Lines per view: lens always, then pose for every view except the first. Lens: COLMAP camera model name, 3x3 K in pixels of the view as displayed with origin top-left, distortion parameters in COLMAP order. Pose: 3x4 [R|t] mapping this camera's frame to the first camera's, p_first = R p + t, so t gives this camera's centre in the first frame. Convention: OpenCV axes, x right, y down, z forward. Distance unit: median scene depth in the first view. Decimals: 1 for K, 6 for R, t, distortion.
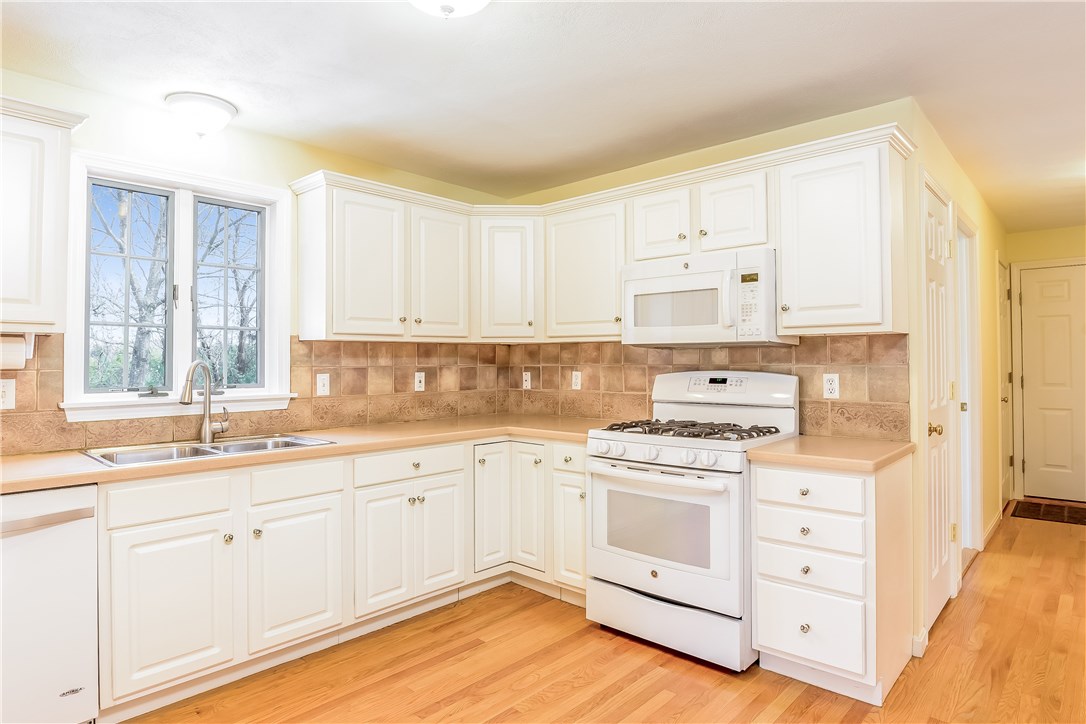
lens RADIAL K [[613.6, 0, 538.0], [0, 613.6, 353.2], [0, 0, 1]] dist [-0.025147, -0.000976]
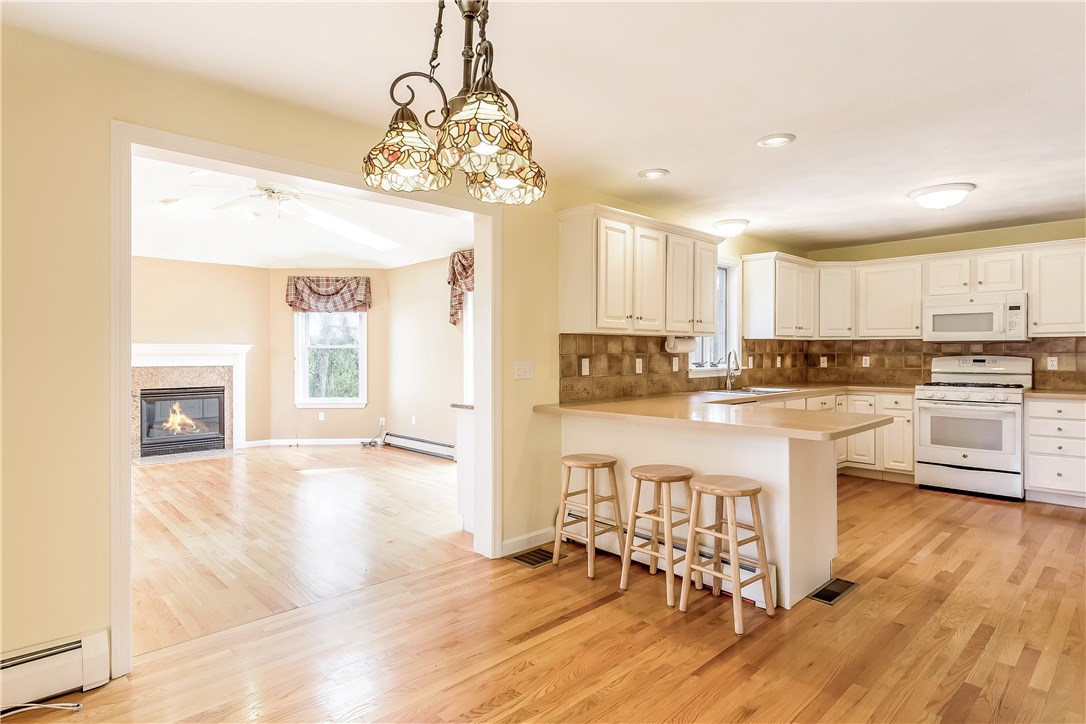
lens RADIAL K [[577.7, 0, 541.7], [0, 577.7, 353.4], [0, 0, 1]] dist [-0.002257, -0.002924]
pose [[0.997653, 0.002902, -0.068409, -0.909283], [-0.001878, 0.999885, 0.015021, -0.001779], [0.068445, -0.014858, 0.997544, -0.835408]]
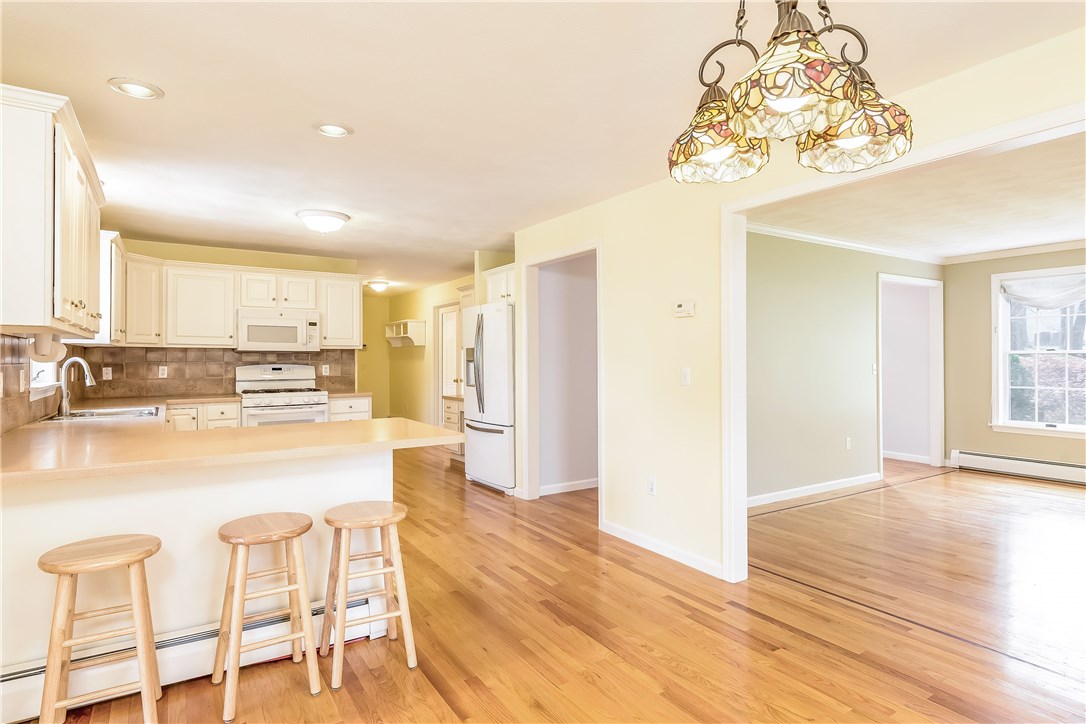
lens RADIAL K [[577.7, 0, 535.7], [0, 577.7, 362.6], [0, 0, 1]] dist [-0.002257, -0.002924]
pose [[0.257856, -0.001614, 0.966182, -1.369256], [-0.011141, 0.999927, 0.004644, 0.004187], [-0.966119, -0.011962, 0.257819, -0.353874]]
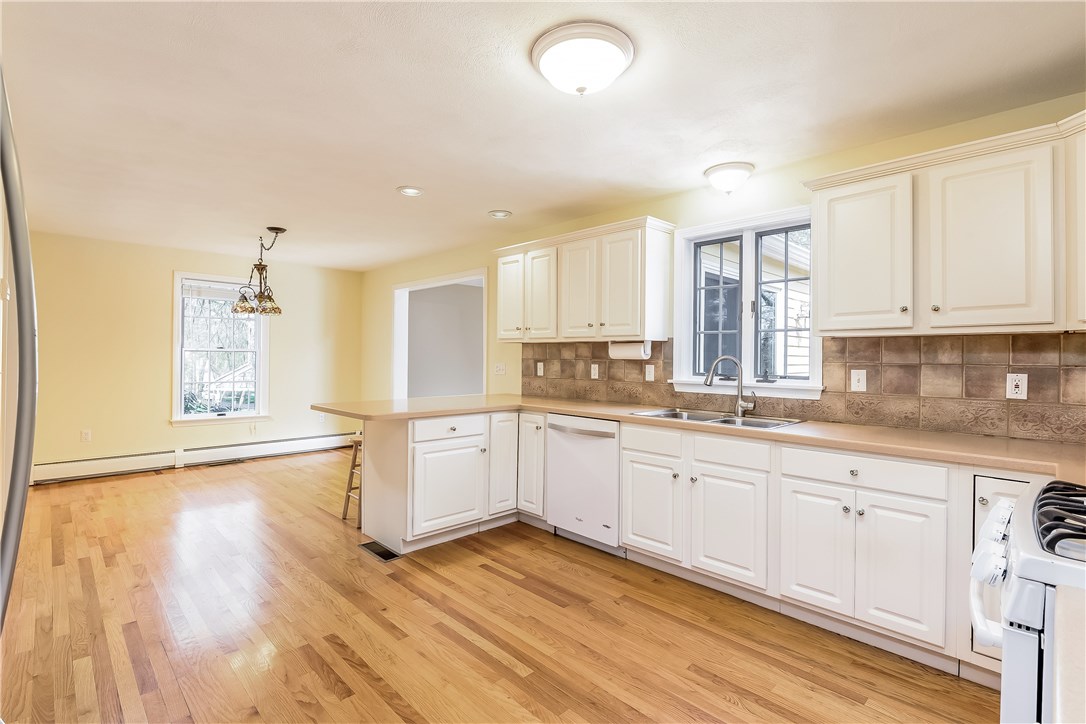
lens RADIAL K [[507.1, 0, 533.8], [0, 507.1, 358.6], [0, 0, 1]] dist [0.001930, -0.001280]
pose [[-0.054736, 0.010401, -0.998447, 0.537370], [0.006187, 0.999930, 0.010077, 0.003572], [0.998482, -0.005626, -0.054797, 0.532250]]
